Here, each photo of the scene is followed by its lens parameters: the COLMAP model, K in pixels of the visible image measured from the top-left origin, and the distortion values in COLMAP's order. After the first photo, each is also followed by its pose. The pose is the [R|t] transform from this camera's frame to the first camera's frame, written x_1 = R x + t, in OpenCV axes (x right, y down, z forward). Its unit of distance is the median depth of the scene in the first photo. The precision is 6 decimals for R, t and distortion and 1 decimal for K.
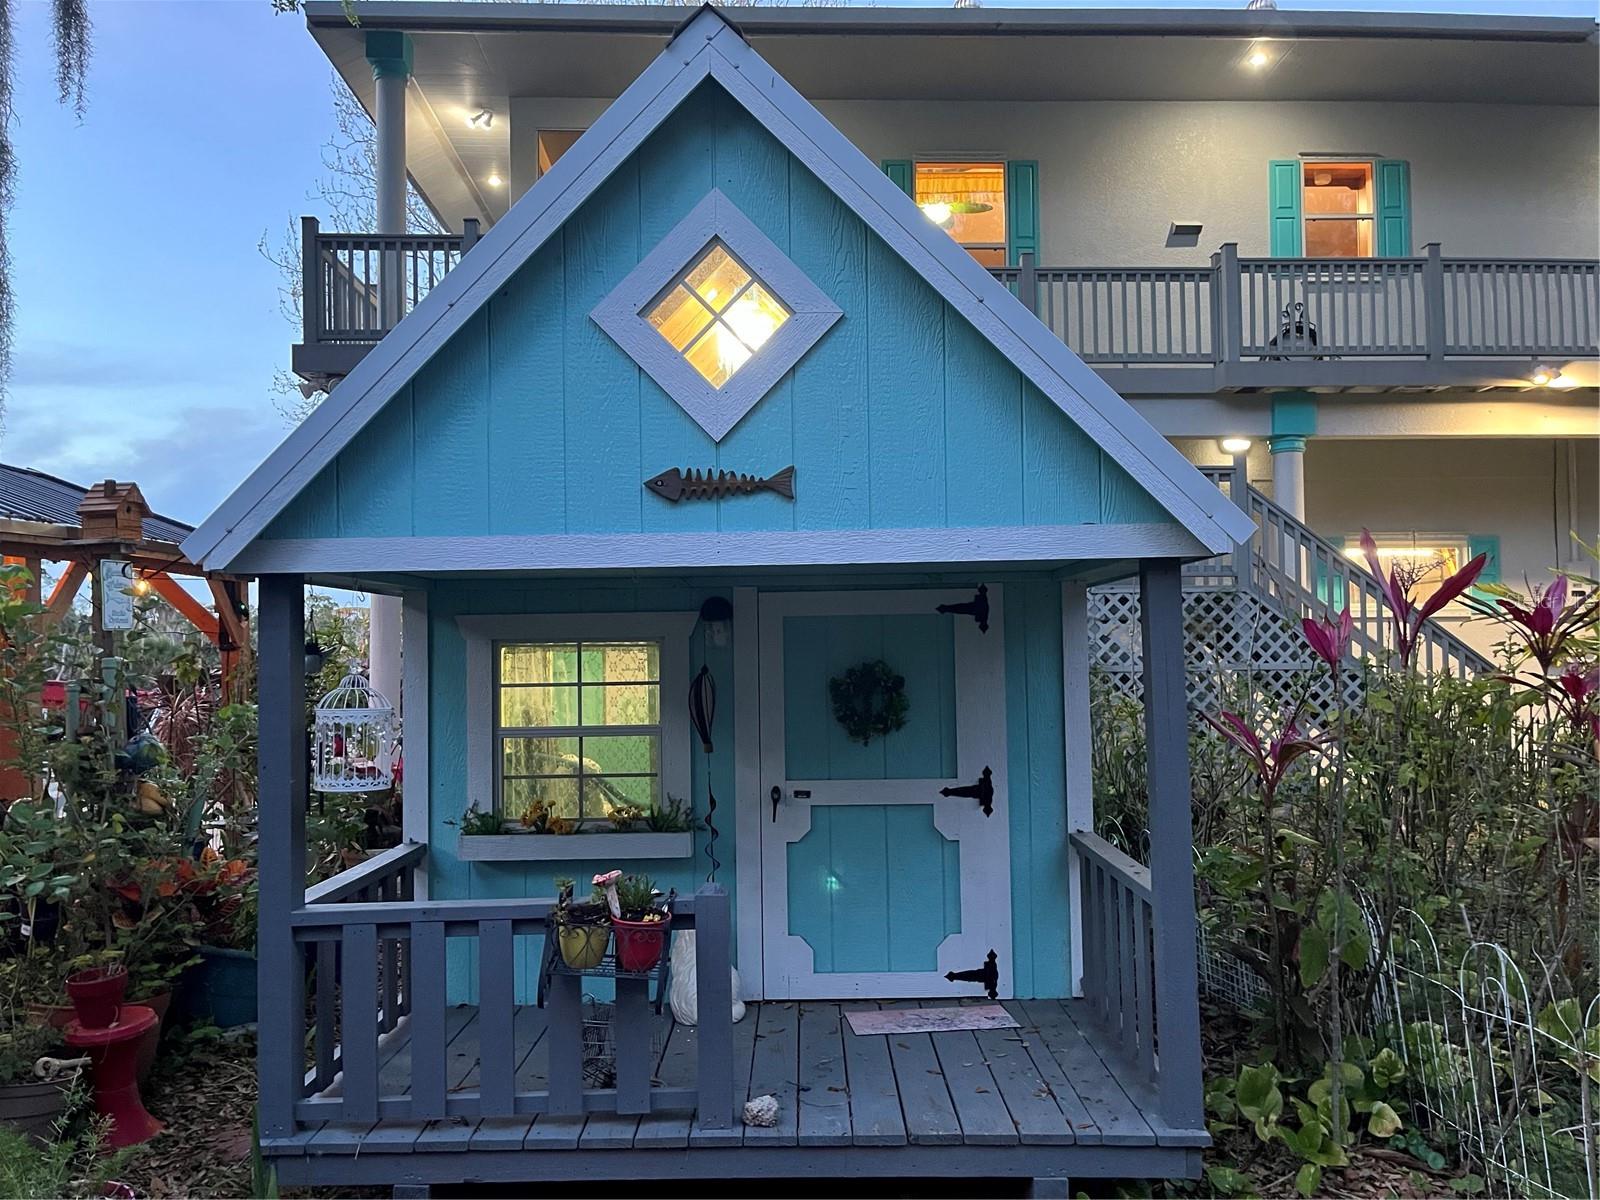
lens RADIAL K [[1219.4, 0, 798.8], [0, 1219.4, 606.9], [0, 0, 1]] dist [0.012664, -0.023220]
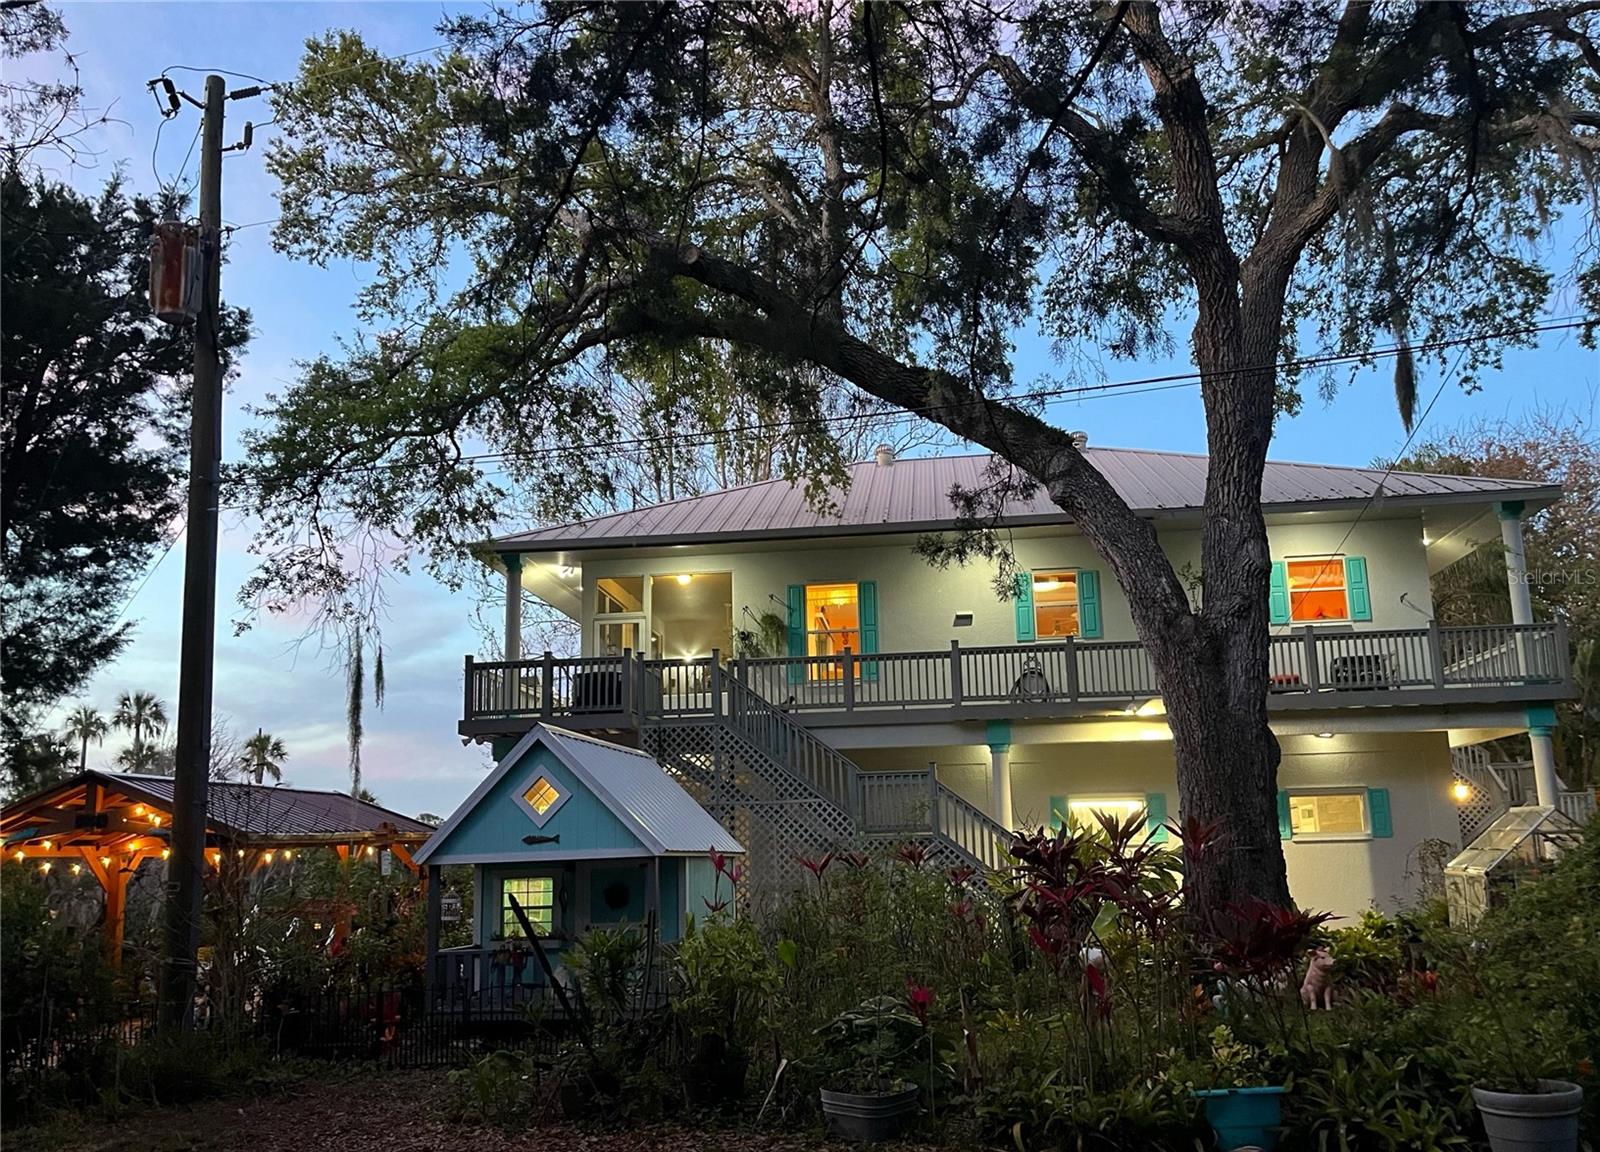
lens RADIAL K [[1259.6, 0, 800.1], [0, 1259.6, 584.2], [0, 0, 1]] dist [-0.001019, 0.004776]
pose [[0.988084, -0.043620, -0.147607, 0.405456], [0.016810, 0.983848, -0.178216, -0.050047], [0.152997, 0.173611, 0.972857, -0.861751]]
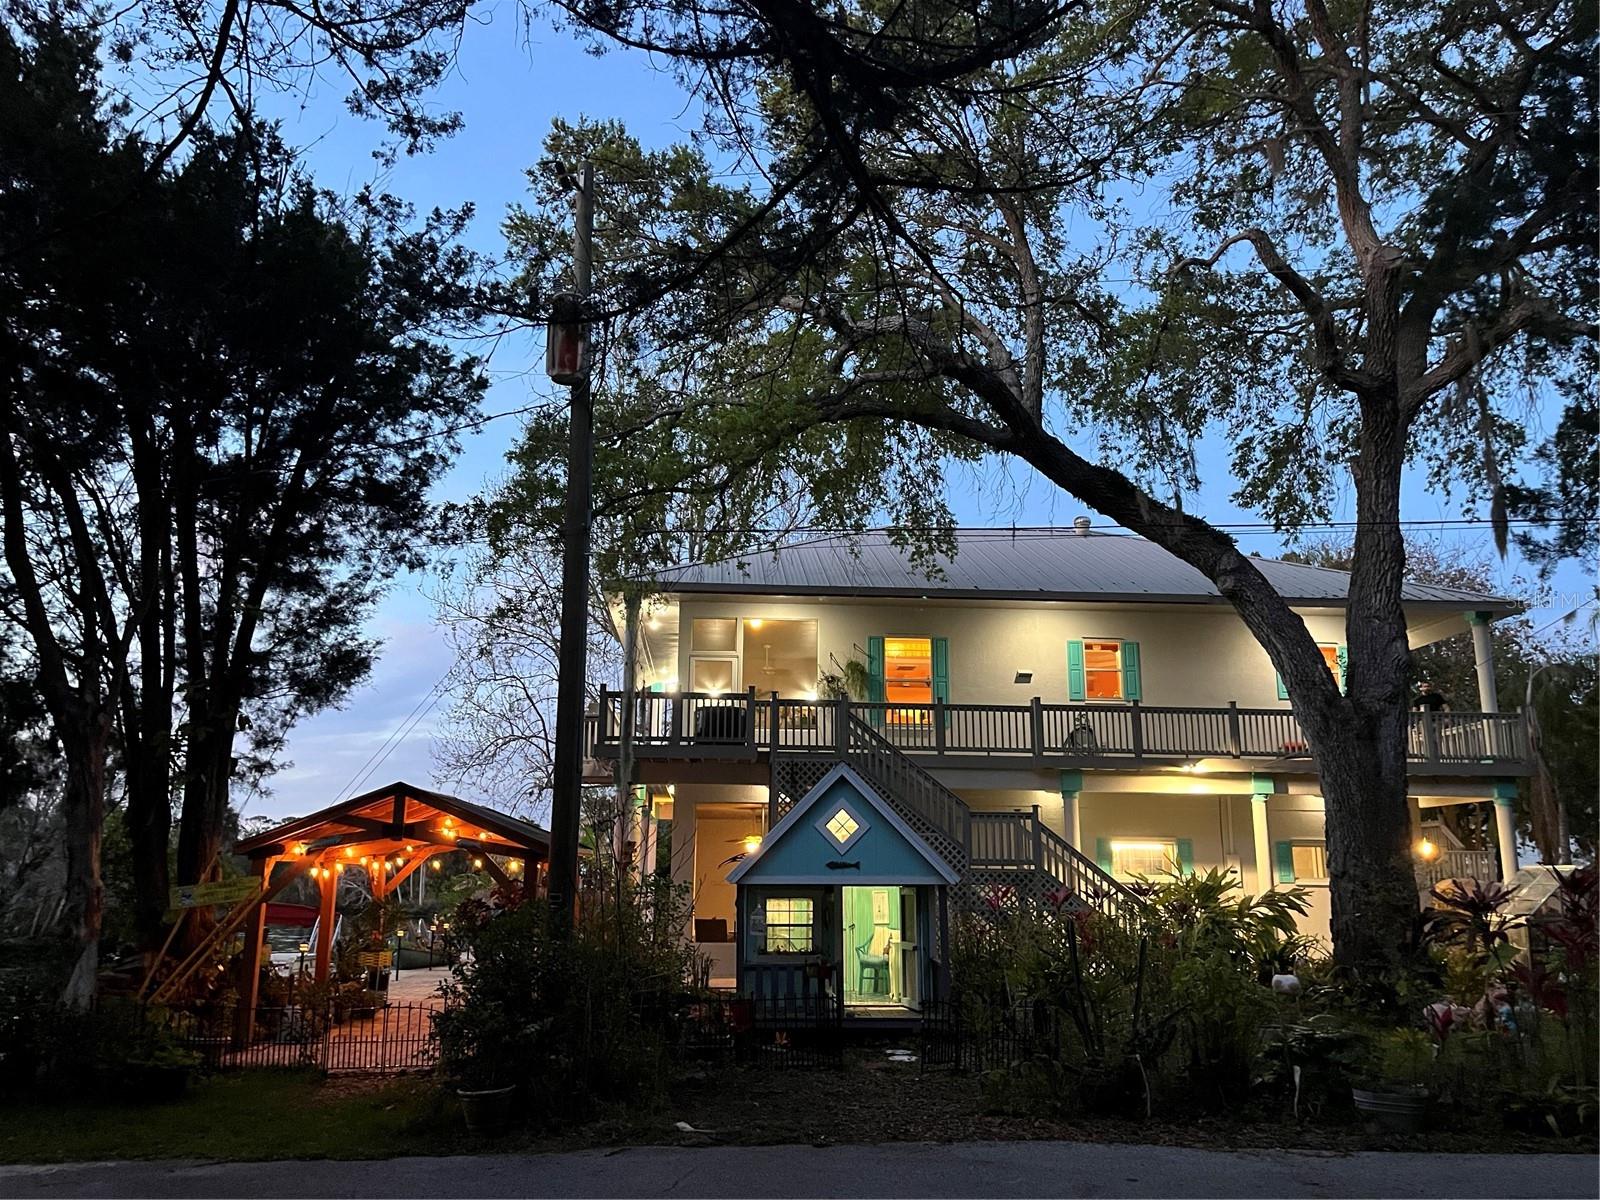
lens RADIAL K [[1219.4, 0, 797.7], [0, 1219.4, 586.0], [0, 0, 1]] dist [0.012664, -0.023220]
pose [[0.999259, 0.028417, 0.025948, -0.108597], [-0.022626, 0.979295, -0.201172, -0.057871], [-0.031128, 0.200436, 0.979212, -1.035581]]
